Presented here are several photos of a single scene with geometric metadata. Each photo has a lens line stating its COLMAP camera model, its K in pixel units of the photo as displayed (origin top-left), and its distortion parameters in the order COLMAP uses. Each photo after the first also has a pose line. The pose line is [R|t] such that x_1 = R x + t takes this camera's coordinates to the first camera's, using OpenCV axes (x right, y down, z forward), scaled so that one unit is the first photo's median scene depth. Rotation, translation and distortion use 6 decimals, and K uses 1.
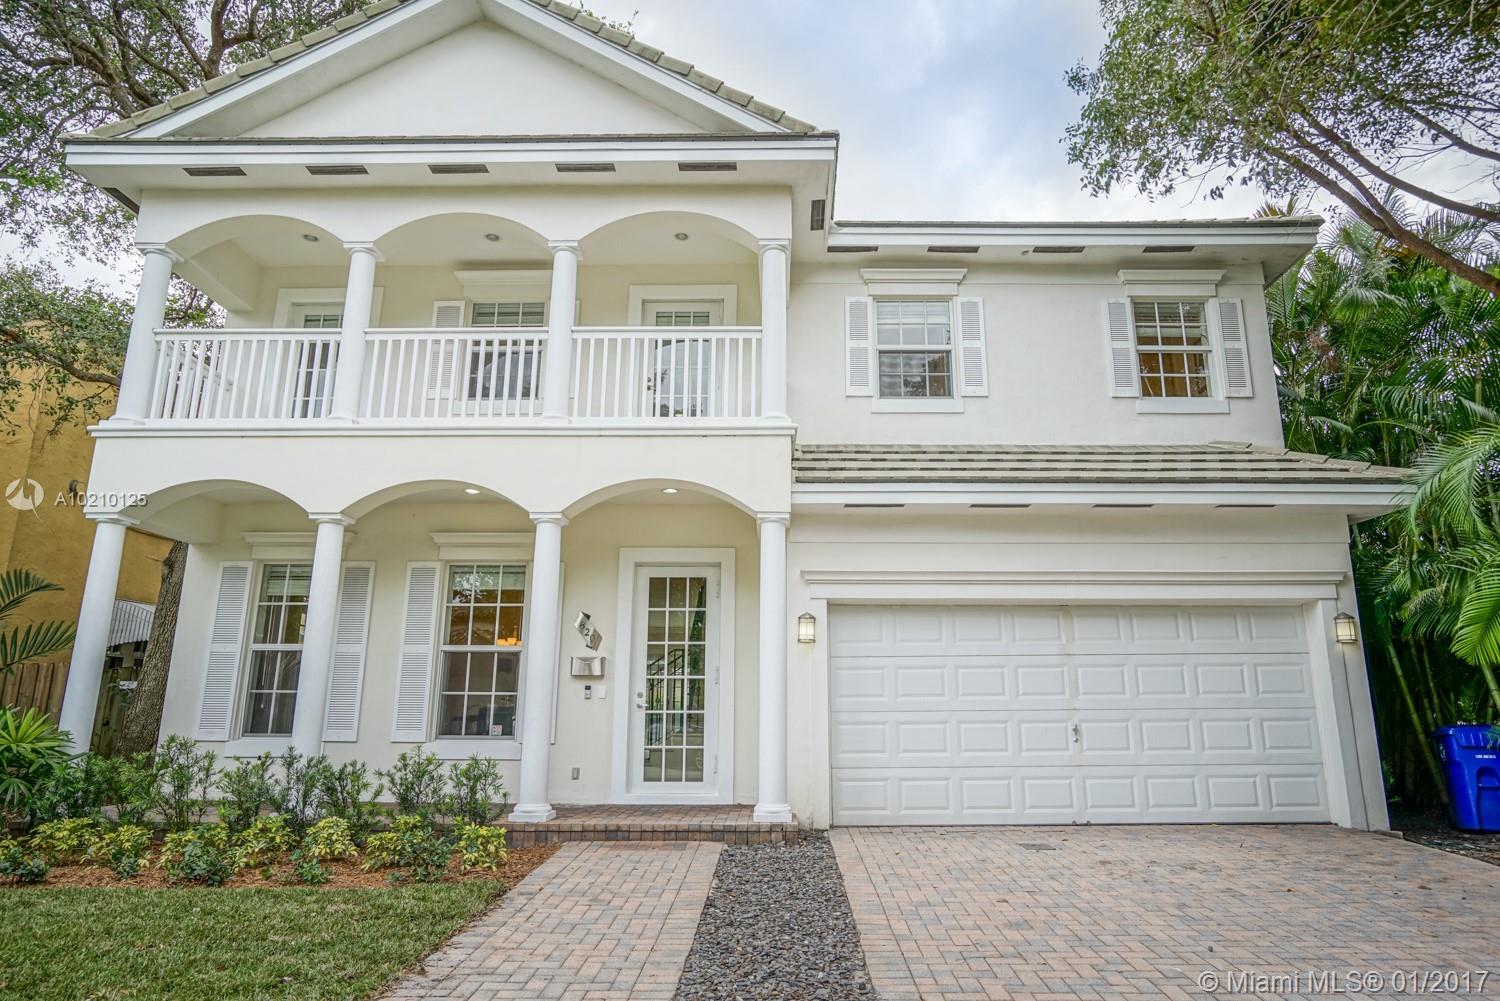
lens RADIAL K [[834.1, 0, 750.9], [0, 834.1, 519.5], [0, 0, 1]] dist [-0.006382, -0.000181]
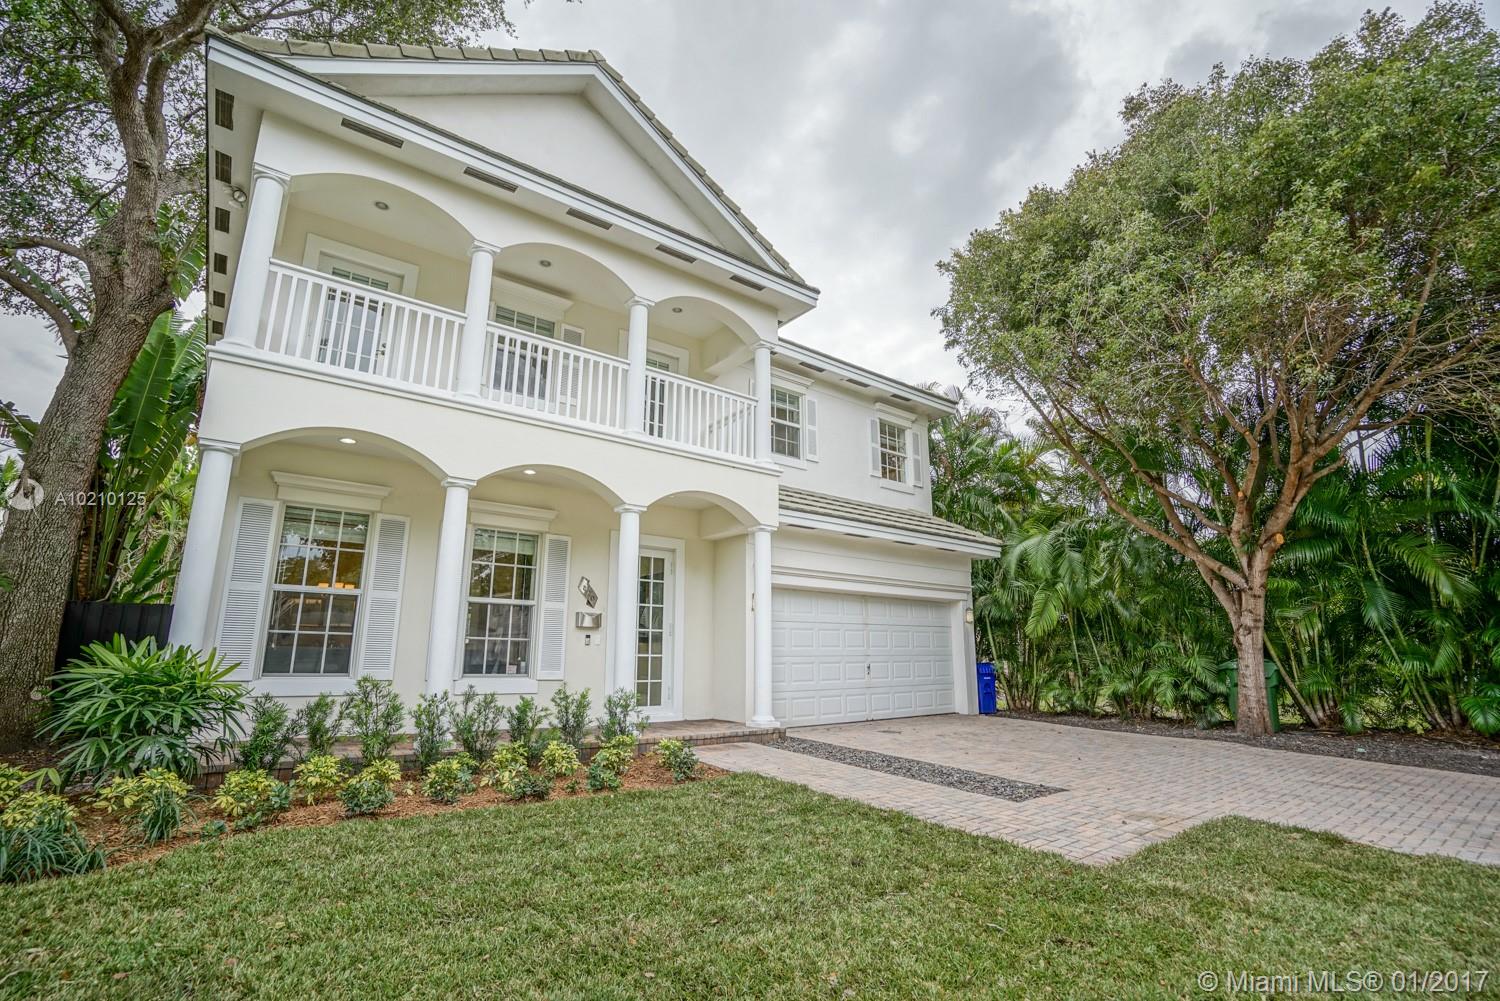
lens RADIAL K [[693.6, 0, 750.2], [0, 693.6, 499.2], [0, 0, 1]] dist [-0.051617, 0.020616]
pose [[0.780247, 0.140368, 0.609517, -0.680335], [-0.146574, 0.988391, -0.039990, -0.001929], [-0.608054, -0.058138, 0.791764, 0.016262]]
